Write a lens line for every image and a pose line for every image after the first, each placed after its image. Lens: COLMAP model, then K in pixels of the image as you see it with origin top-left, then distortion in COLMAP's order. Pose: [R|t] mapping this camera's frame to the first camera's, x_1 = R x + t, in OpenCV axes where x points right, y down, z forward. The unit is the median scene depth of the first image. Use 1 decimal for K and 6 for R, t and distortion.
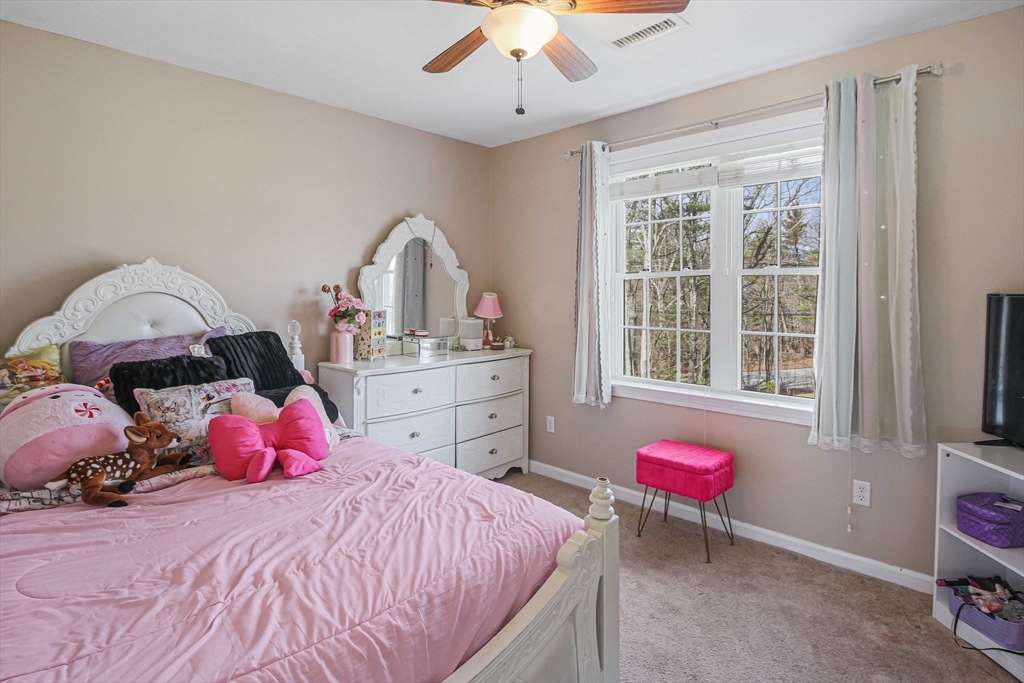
lens RADIAL K [[522.3, 0, 507.9], [0, 522.3, 327.9], [0, 0, 1]] dist [0.001340, -0.014492]
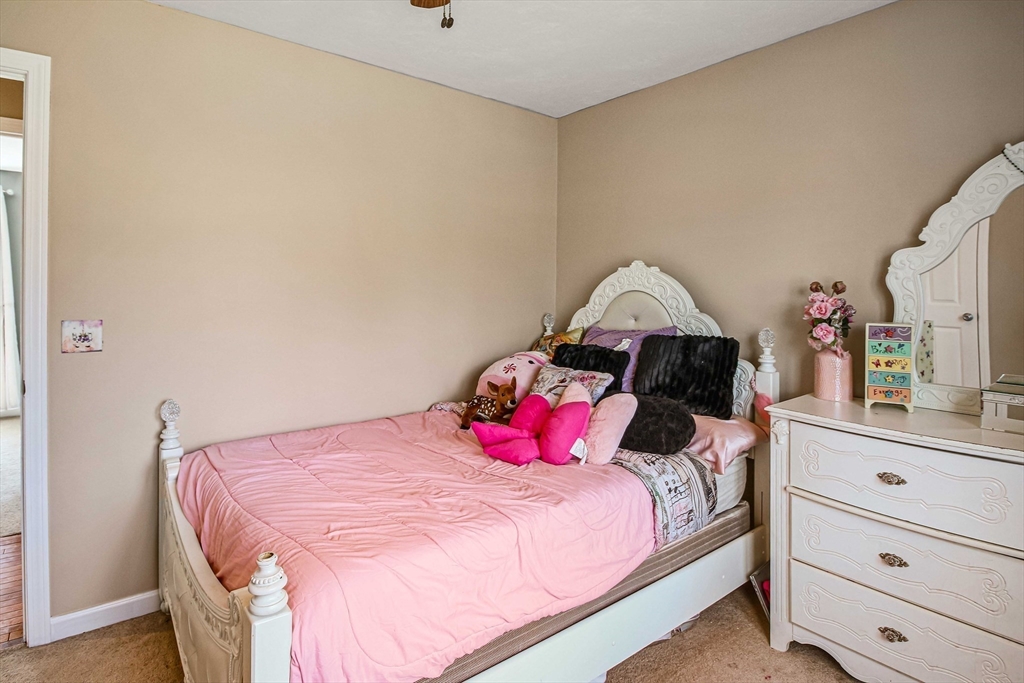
lens RADIAL K [[536.0, 0, 512.9], [0, 536.0, 287.2], [0, 0, 1]] dist [-0.001442, -0.000377]
pose [[-0.137732, 0.000461, -0.990469, 0.505822], [-0.067445, 0.997674, 0.009844, -0.065343], [0.988171, 0.068158, -0.137380, 0.819981]]
